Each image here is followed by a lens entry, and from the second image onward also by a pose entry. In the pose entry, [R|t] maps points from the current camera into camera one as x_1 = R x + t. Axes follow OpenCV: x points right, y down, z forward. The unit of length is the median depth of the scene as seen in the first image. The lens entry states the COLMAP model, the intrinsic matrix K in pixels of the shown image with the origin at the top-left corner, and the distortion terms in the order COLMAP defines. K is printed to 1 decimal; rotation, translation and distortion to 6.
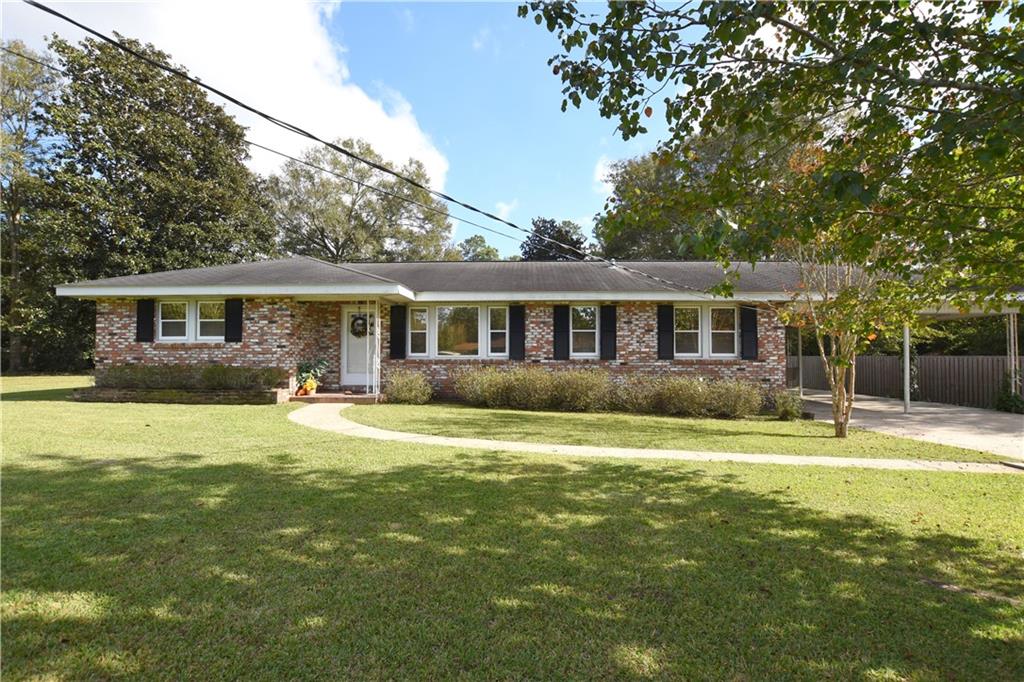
lens RADIAL K [[463.5, 0, 513.5], [0, 463.5, 343.8], [0, 0, 1]] dist [-0.025502, 0.002833]
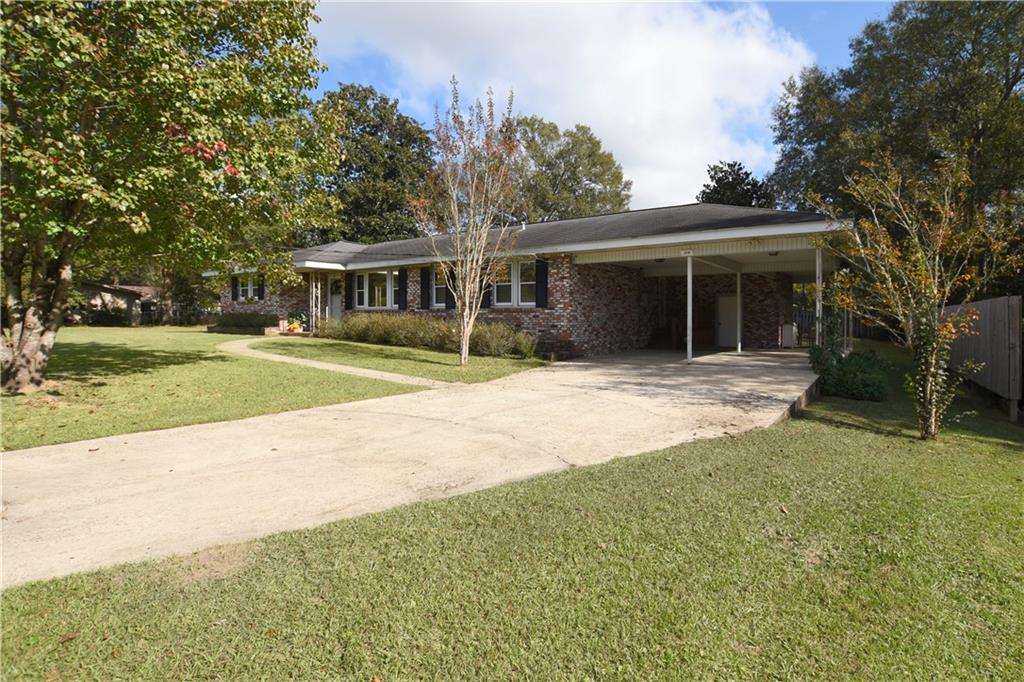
lens RADIAL K [[524.6, 0, 565.9], [0, 524.6, 317.8], [0, 0, 1]] dist [-0.001323, 0.000129]
pose [[0.850787, -0.000279, -0.525511, 1.226037], [0.009992, 0.999828, 0.015646, 0.039768], [0.525416, -0.018562, 0.850643, -0.050413]]
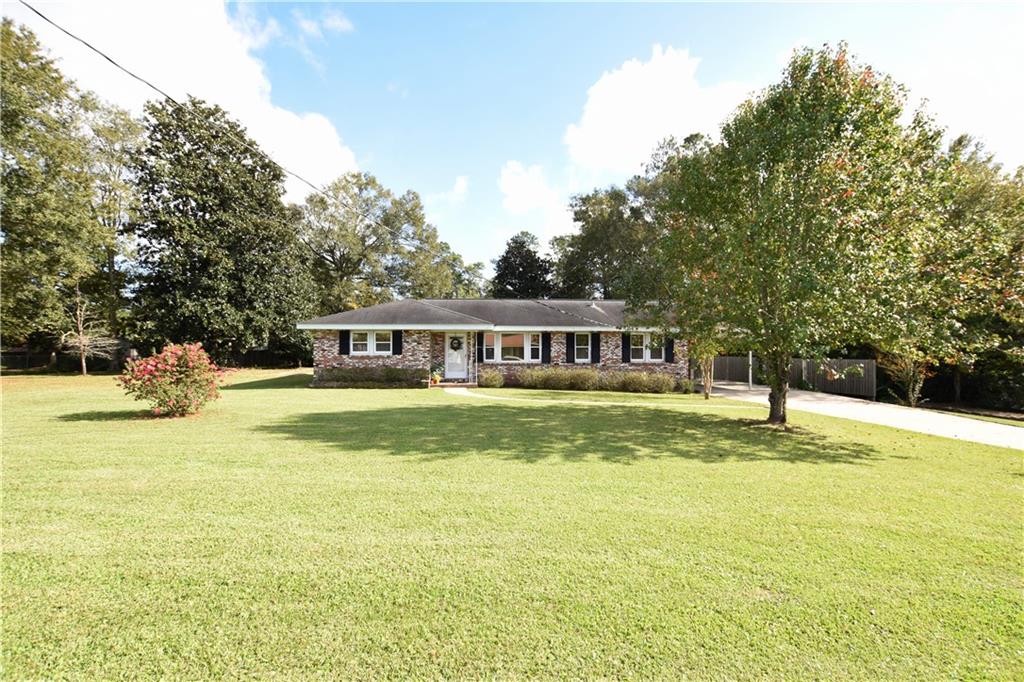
lens RADIAL K [[463.5, 0, 513.6], [0, 463.5, 341.4], [0, 0, 1]] dist [-0.025502, 0.002833]
pose [[0.992432, 0.001477, 0.122785, -0.341603], [-0.002452, 0.999967, 0.007794, -0.064144], [-0.122770, -0.008037, 0.992403, -0.772518]]
